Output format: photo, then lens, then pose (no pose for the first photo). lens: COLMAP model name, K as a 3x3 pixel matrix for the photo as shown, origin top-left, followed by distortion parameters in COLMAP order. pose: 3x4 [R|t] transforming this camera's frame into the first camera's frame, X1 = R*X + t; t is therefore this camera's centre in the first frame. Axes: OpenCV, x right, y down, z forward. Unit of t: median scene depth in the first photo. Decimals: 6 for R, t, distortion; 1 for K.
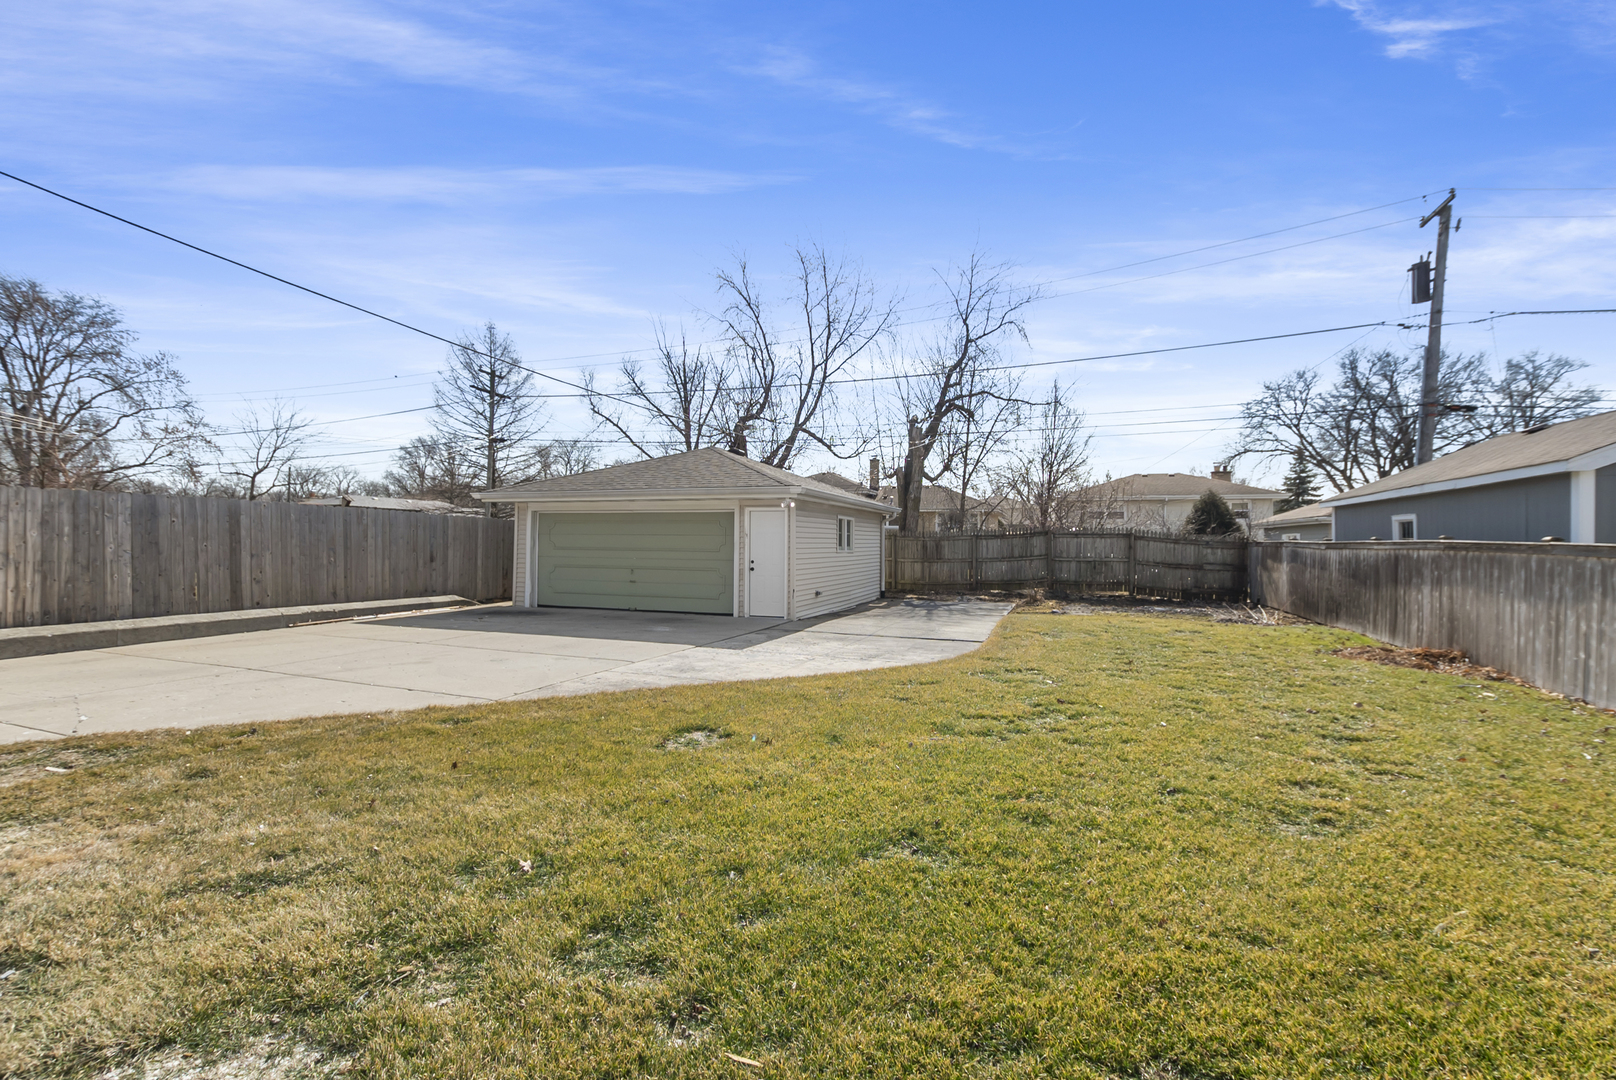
lens RADIAL K [[707.8, 0, 807.3], [0, 707.8, 551.4], [0, 0, 1]] dist [-0.000989, 0.000894]
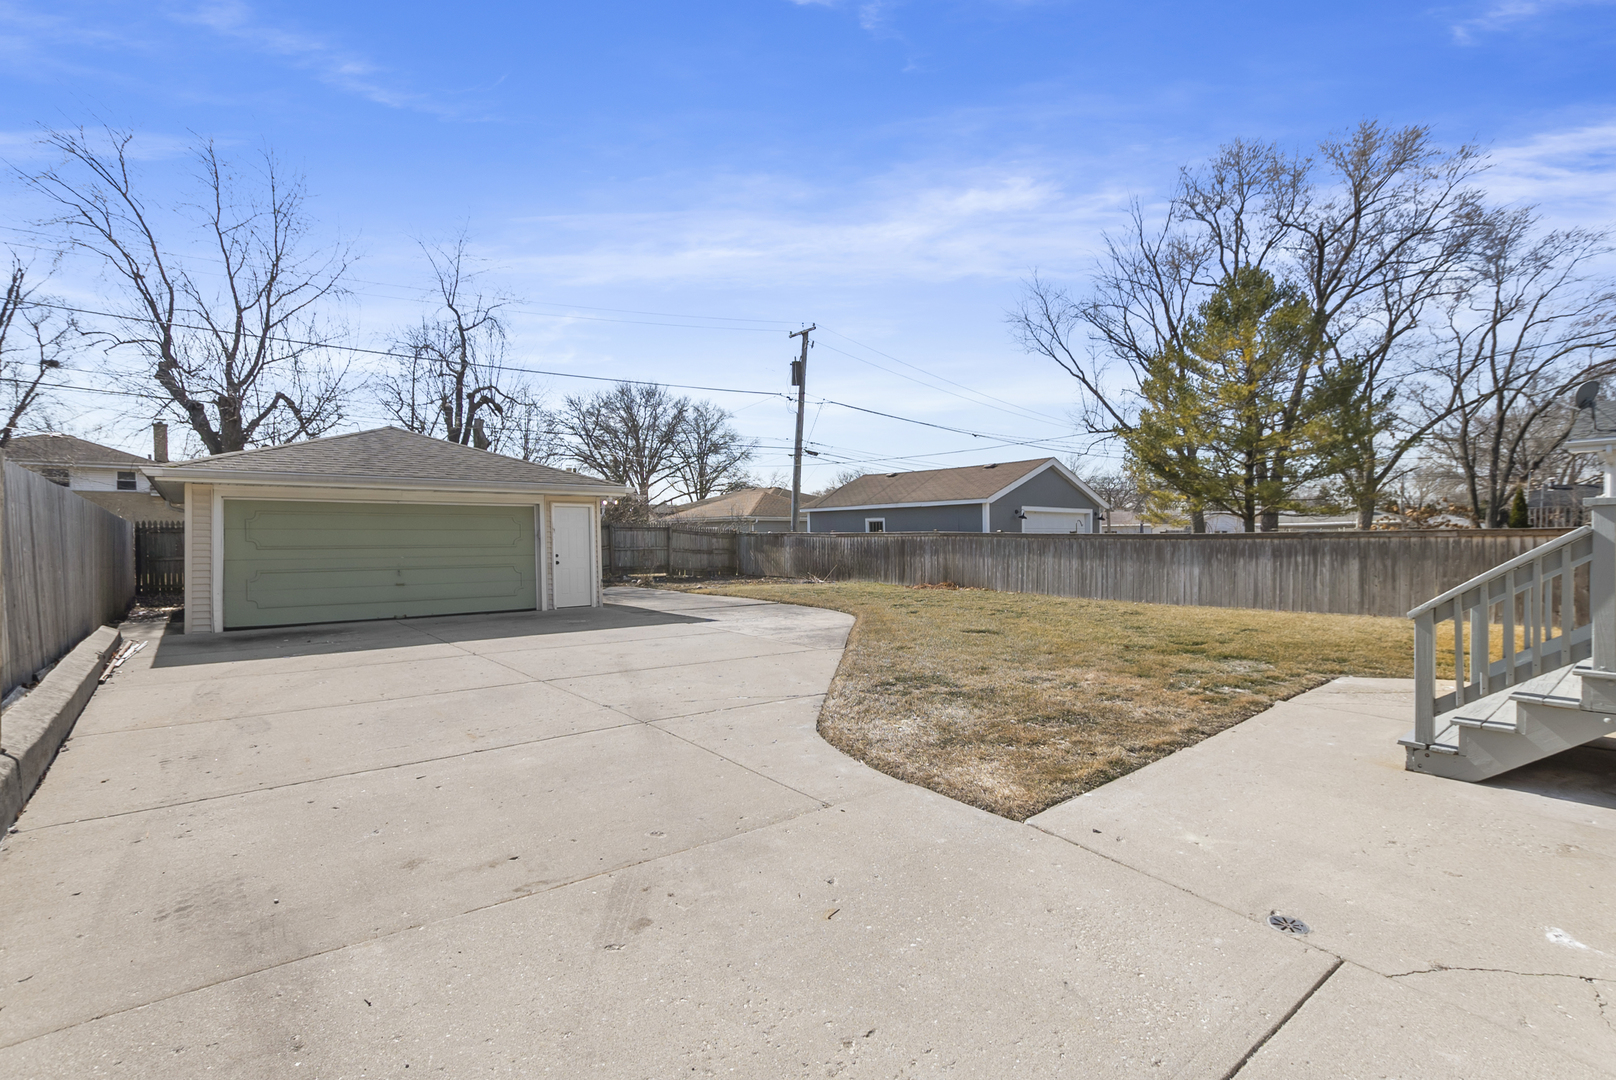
lens RADIAL K [[742.1, 0, 807.5], [0, 742.1, 543.0], [0, 0, 1]] dist [-0.000992, -0.000082]
pose [[0.522539, -0.017458, 0.852437, -0.747794], [0.018770, 0.999784, 0.008970, -0.006060], [-0.852409, 0.011313, 0.522753, 0.115575]]
